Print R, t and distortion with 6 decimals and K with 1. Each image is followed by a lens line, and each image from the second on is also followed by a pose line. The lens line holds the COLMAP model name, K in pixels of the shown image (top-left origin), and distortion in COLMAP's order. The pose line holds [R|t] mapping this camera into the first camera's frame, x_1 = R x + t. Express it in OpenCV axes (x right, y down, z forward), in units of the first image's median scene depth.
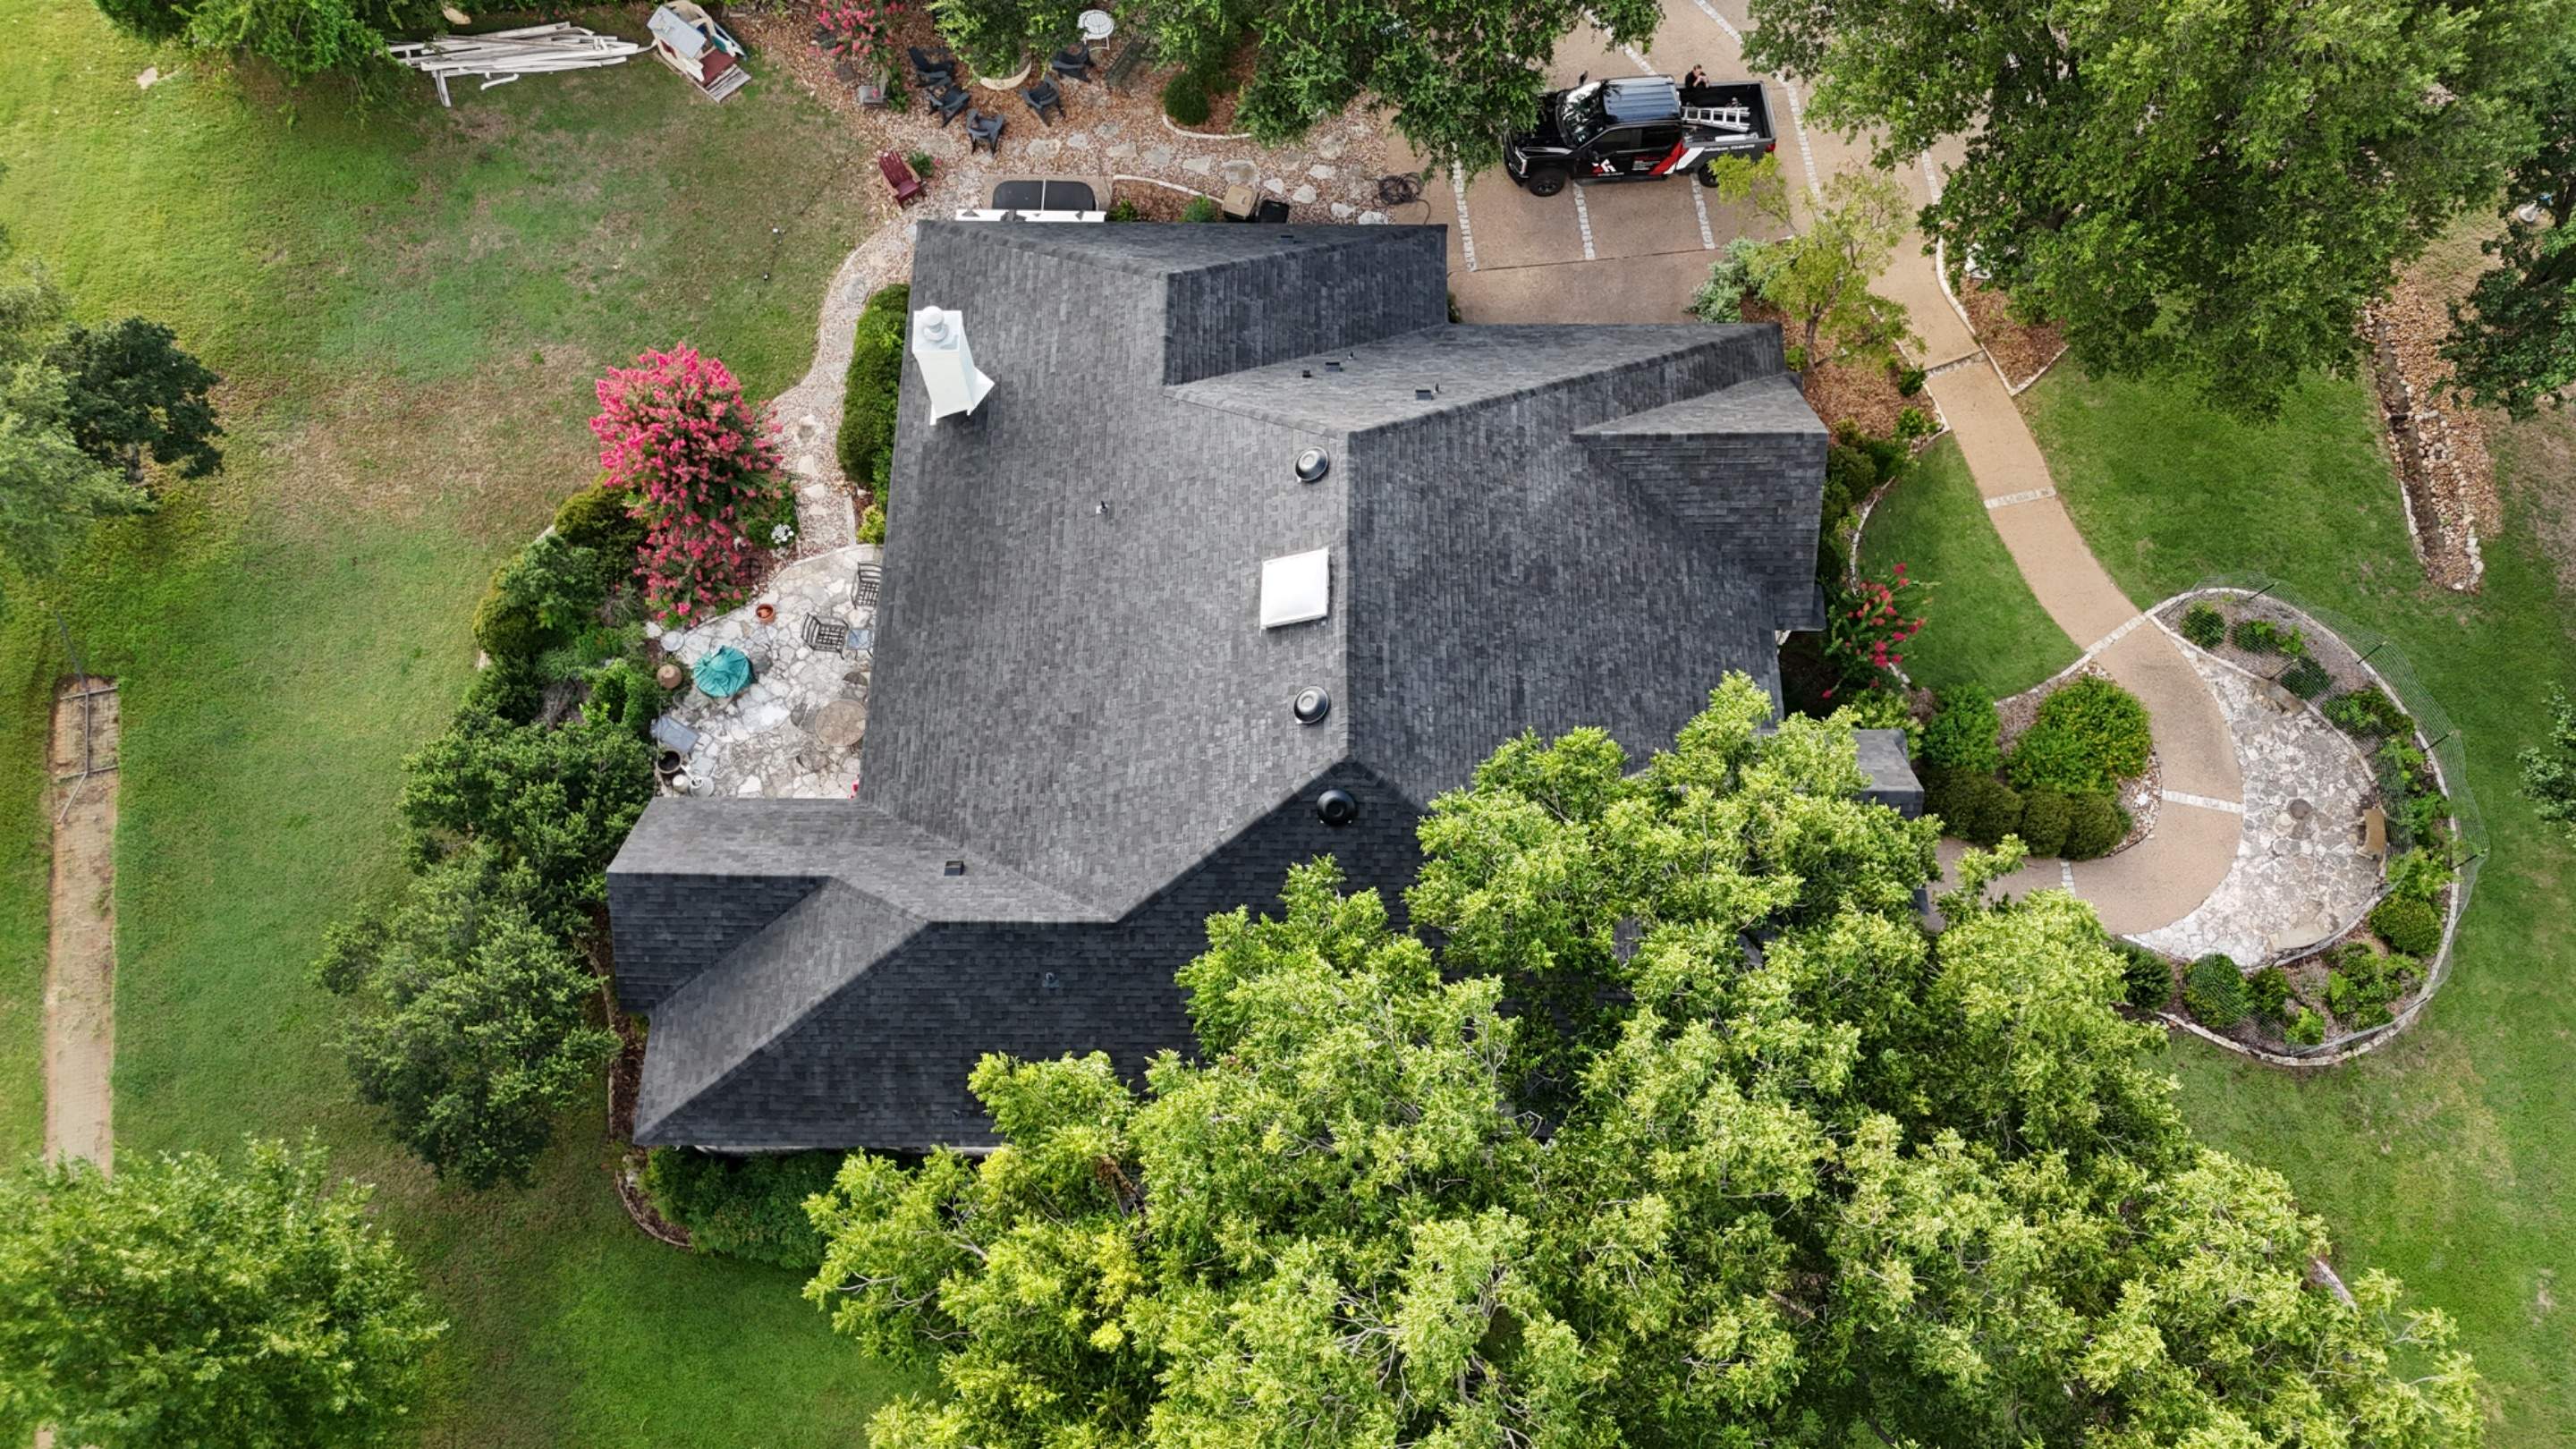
lens RADIAL K [[1900.4, 0, 1288.8], [0, 1900.4, 726.0], [0, 0, 1]] dist [0.138069, -0.287152]
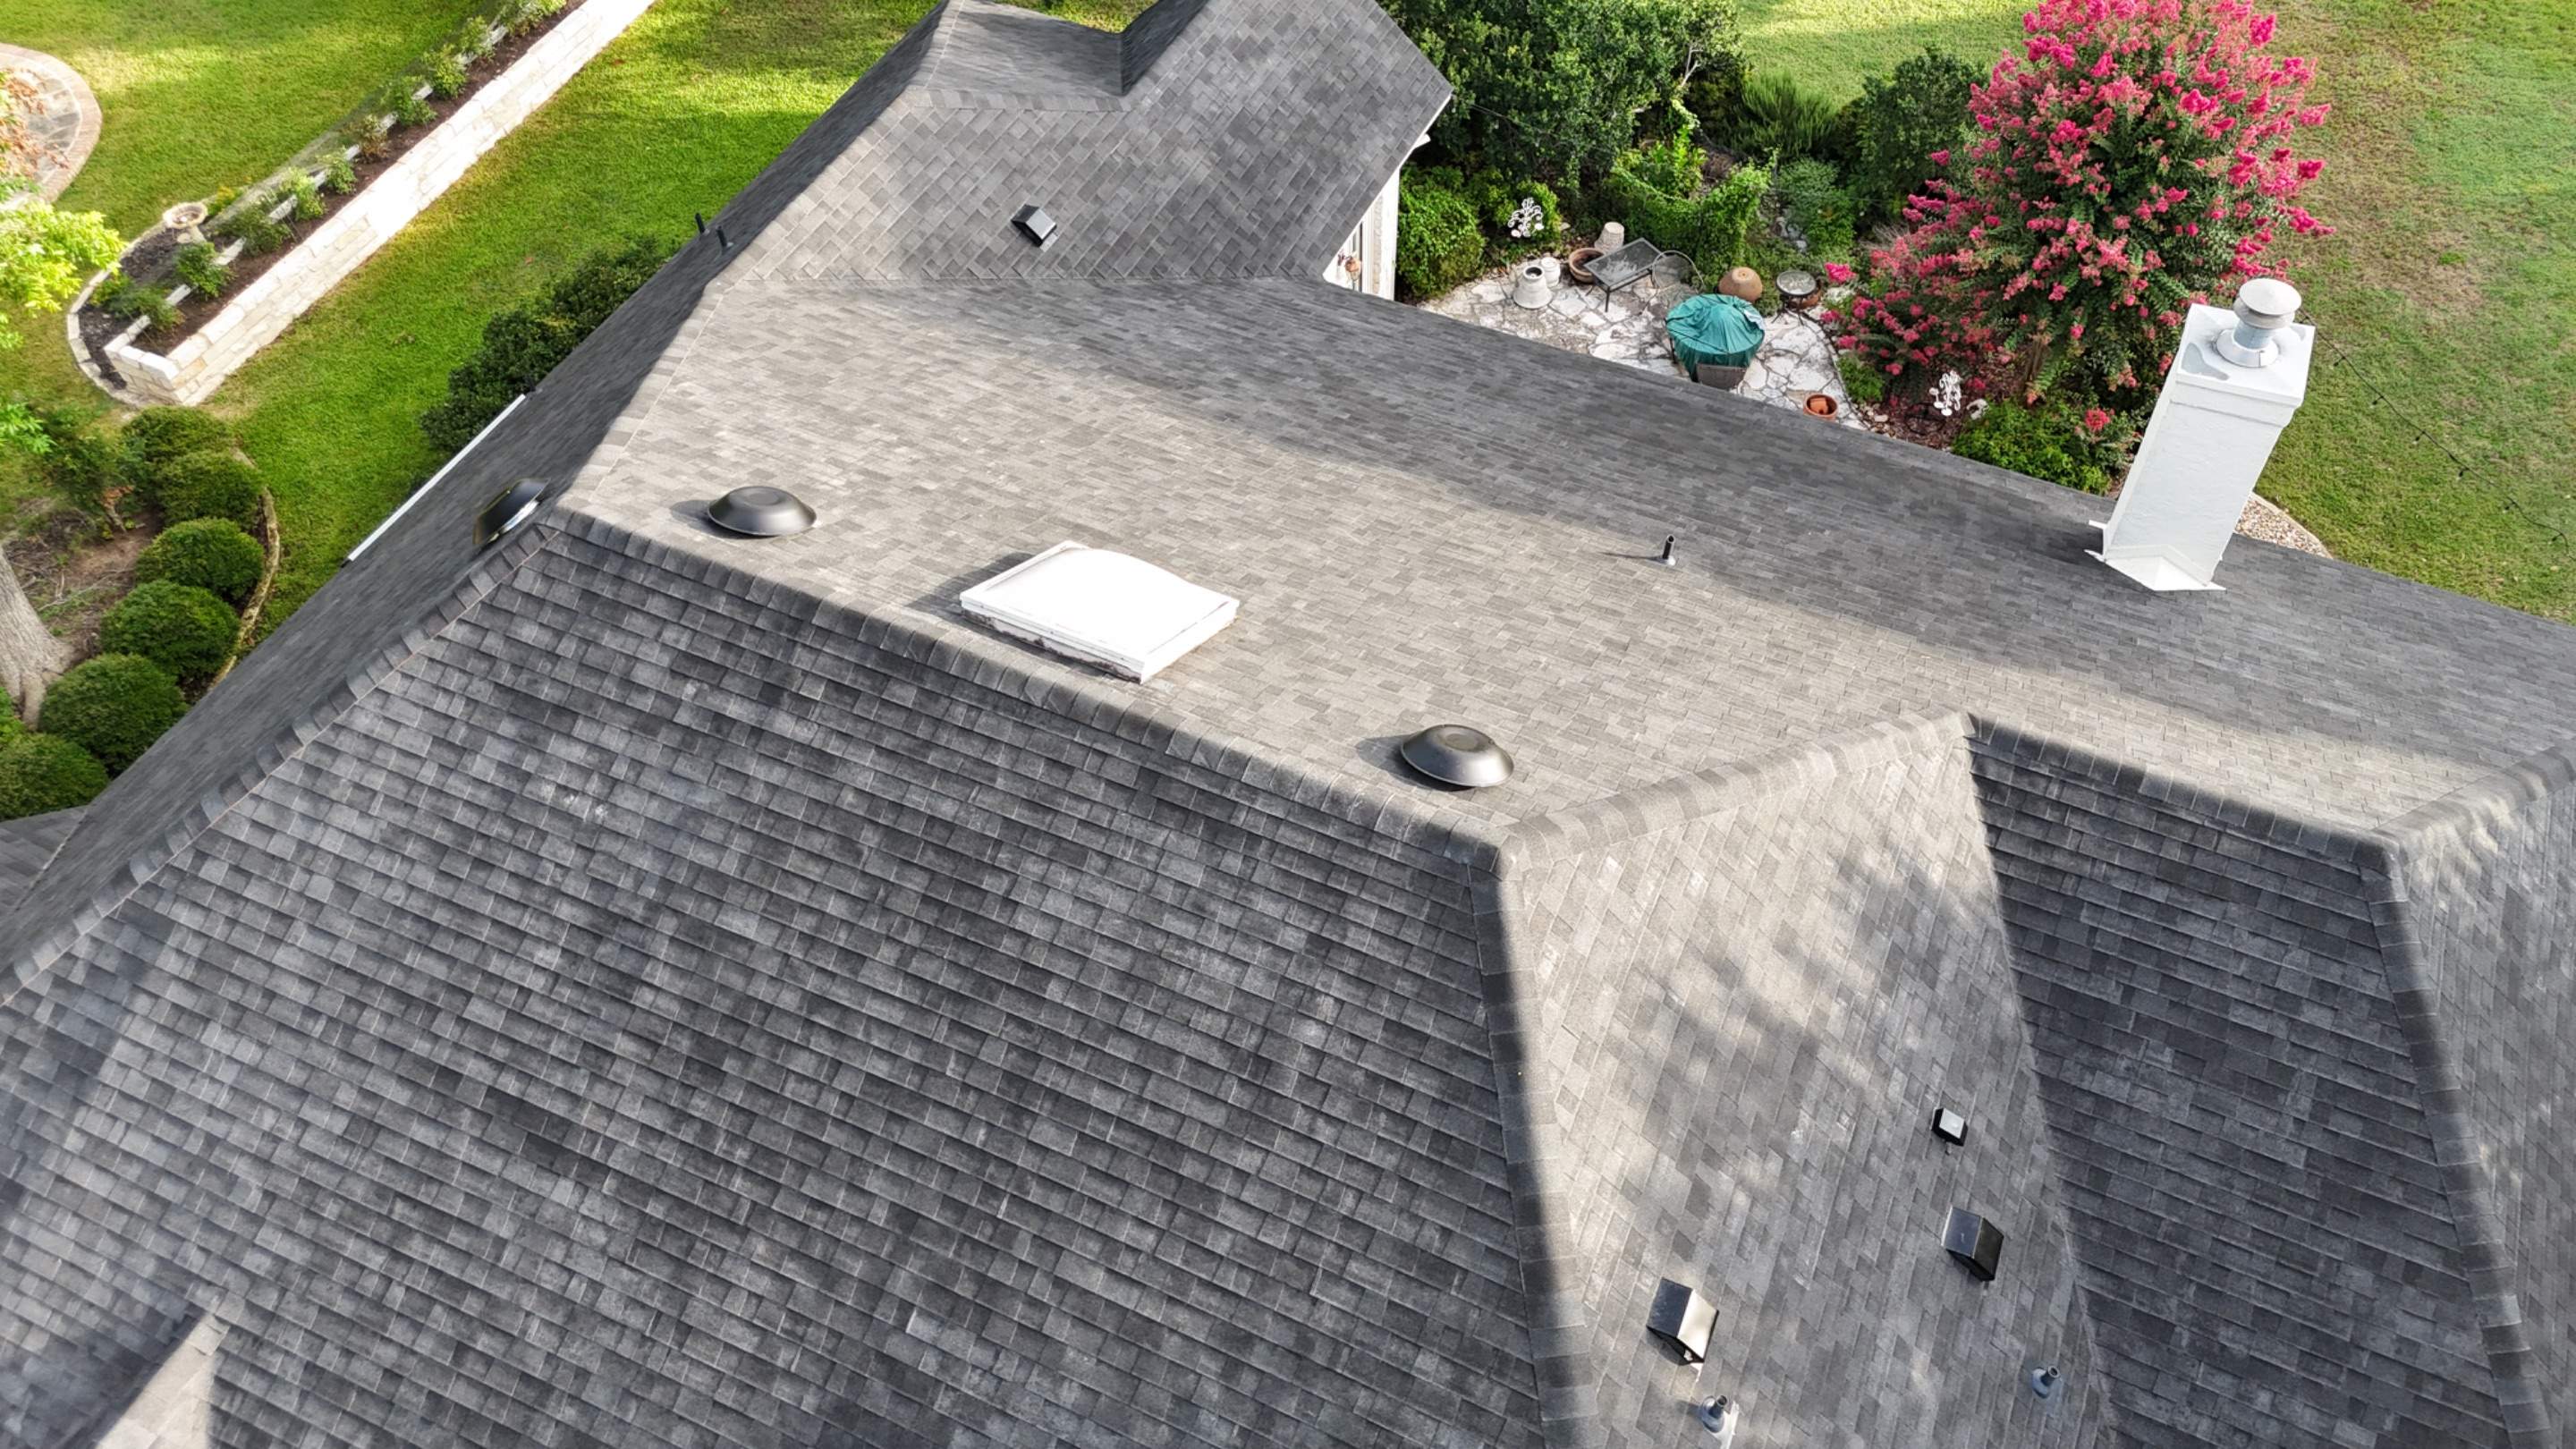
lens RADIAL K [[1896.2, 0, 1291.6], [0, 1896.2, 718.8], [0, 0, 1]] dist [0.074089, -0.068013]
pose [[-0.414519, 0.716489, -0.561087, 0.180110], [-0.829235, -0.043391, 0.557212, -0.267266], [0.374890, 0.696248, 0.612124, 0.730824]]
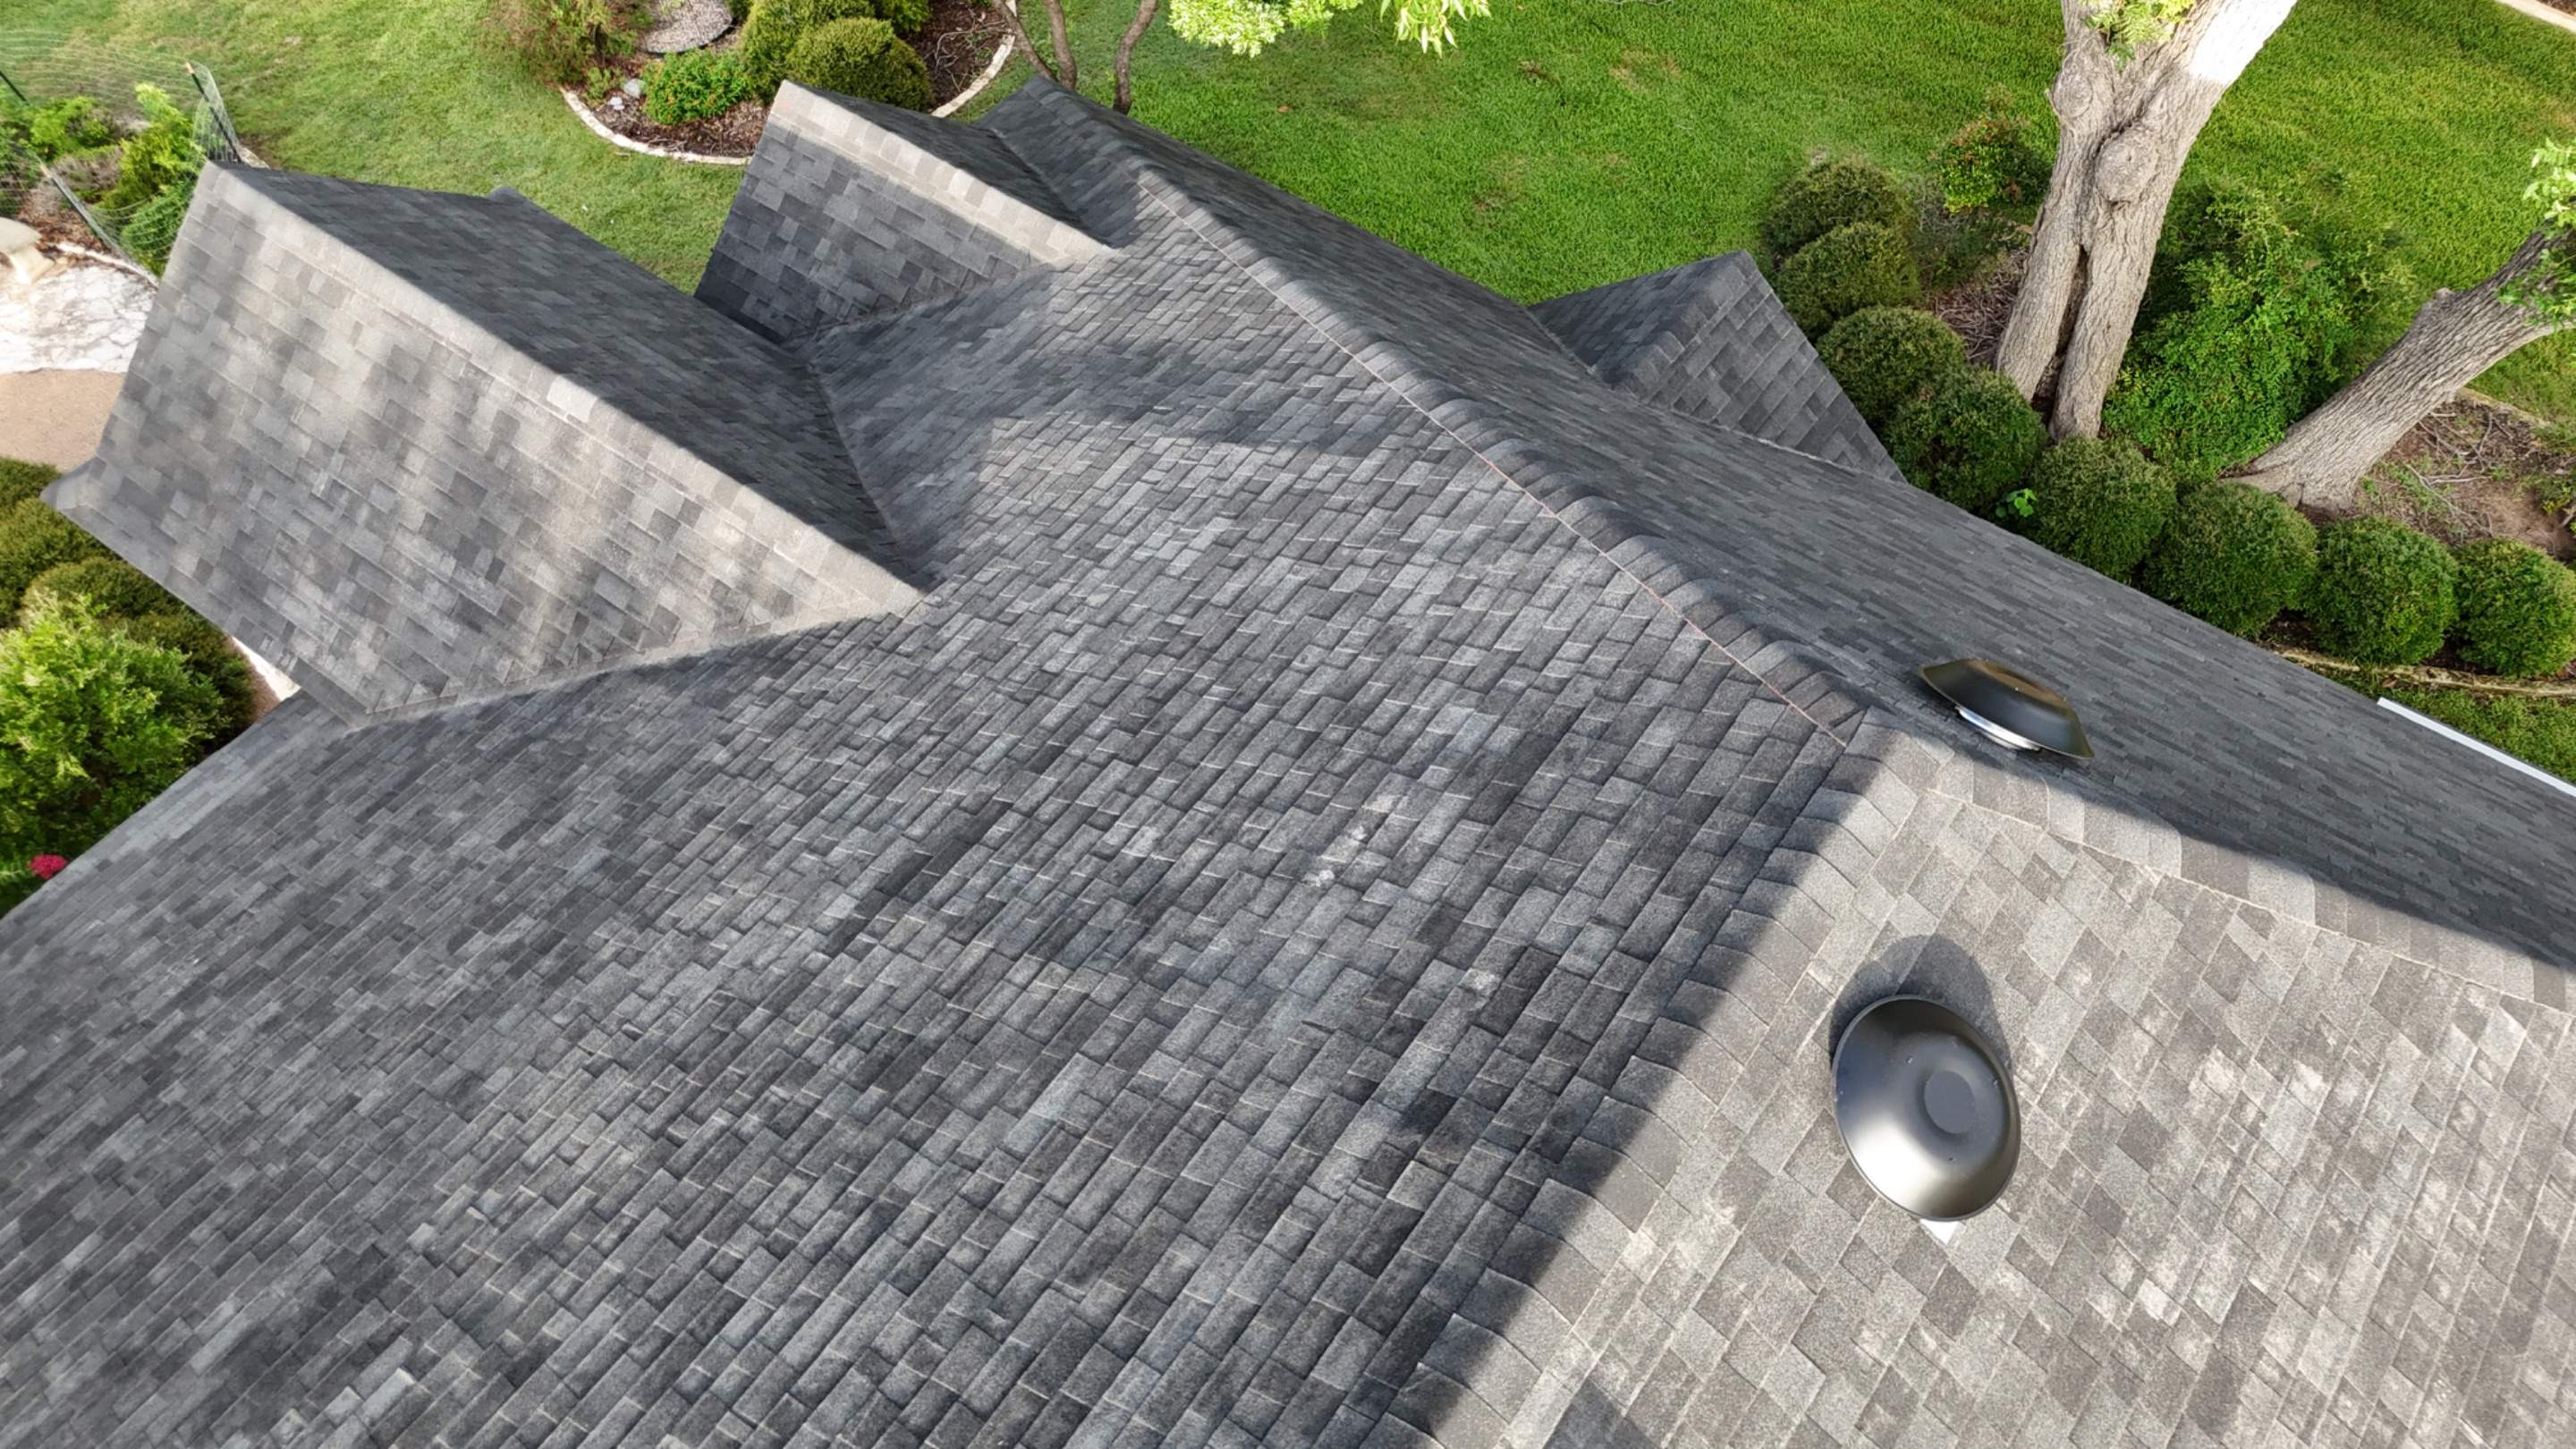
lens RADIAL K [[1896.2, 0, 1291.6], [0, 1896.2, 718.8], [0, 0, 1]] dist [0.074089, -0.068013]
pose [[-0.810939, -0.468512, 0.350535, 0.011985], [0.541998, -0.375707, 0.751720, -0.140105], [-0.220491, 0.799588, 0.558608, 0.773079]]
